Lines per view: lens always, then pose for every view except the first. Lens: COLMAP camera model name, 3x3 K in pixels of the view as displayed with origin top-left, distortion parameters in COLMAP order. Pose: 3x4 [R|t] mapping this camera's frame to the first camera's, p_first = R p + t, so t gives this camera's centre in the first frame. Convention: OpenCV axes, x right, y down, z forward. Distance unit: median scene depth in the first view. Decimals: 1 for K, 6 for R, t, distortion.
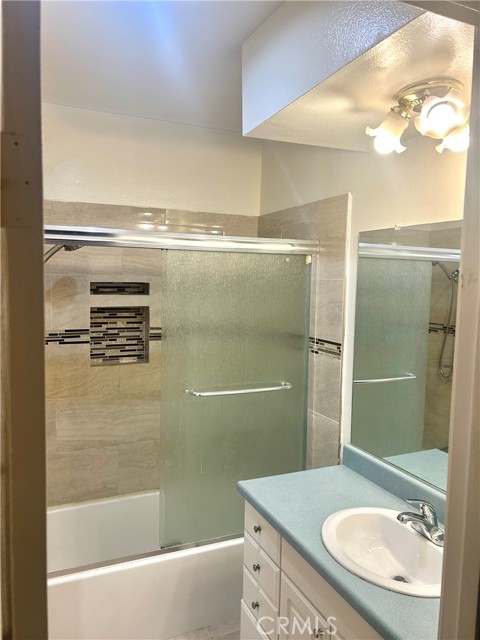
lens RADIAL K [[484.2, 0, 239.3], [0, 484.2, 322.7], [0, 0, 1]] dist [0.089149, -0.105982]
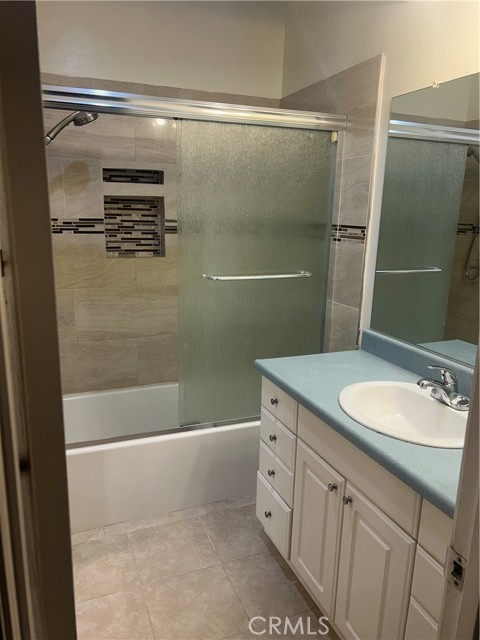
lens RADIAL K [[484.2, 0, 239.3], [0, 484.2, 322.7], [0, 0, 1]] dist [0.089149, -0.105982]
pose [[0.999362, 0.010931, -0.034010, -0.002330], [-0.005865, 0.989323, 0.145620, 0.082624], [0.035239, -0.145328, 0.988756, 0.019488]]
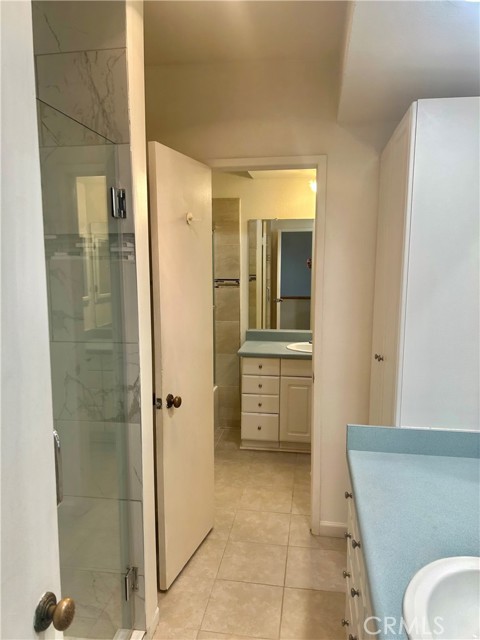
lens RADIAL K [[484.2, 0, 239.3], [0, 484.2, 322.7], [0, 0, 1]] dist [0.089149, -0.105982]
pose [[0.545709, -0.137784, 0.826569, -1.231850], [0.080876, 0.990445, 0.111706, 0.000490], [-0.834063, 0.005891, 0.551638, -0.029064]]
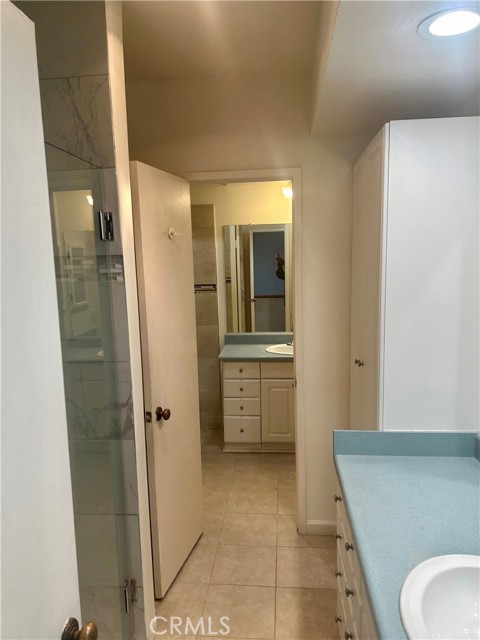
lens RADIAL K [[484.2, 0, 239.3], [0, 484.2, 322.7], [0, 0, 1]] dist [0.089149, -0.105982]
pose [[0.490299, -0.162807, 0.856213, -1.261192], [0.108963, 0.986140, 0.125117, -0.032512], [-0.864716, 0.031951, 0.501244, -0.021228]]
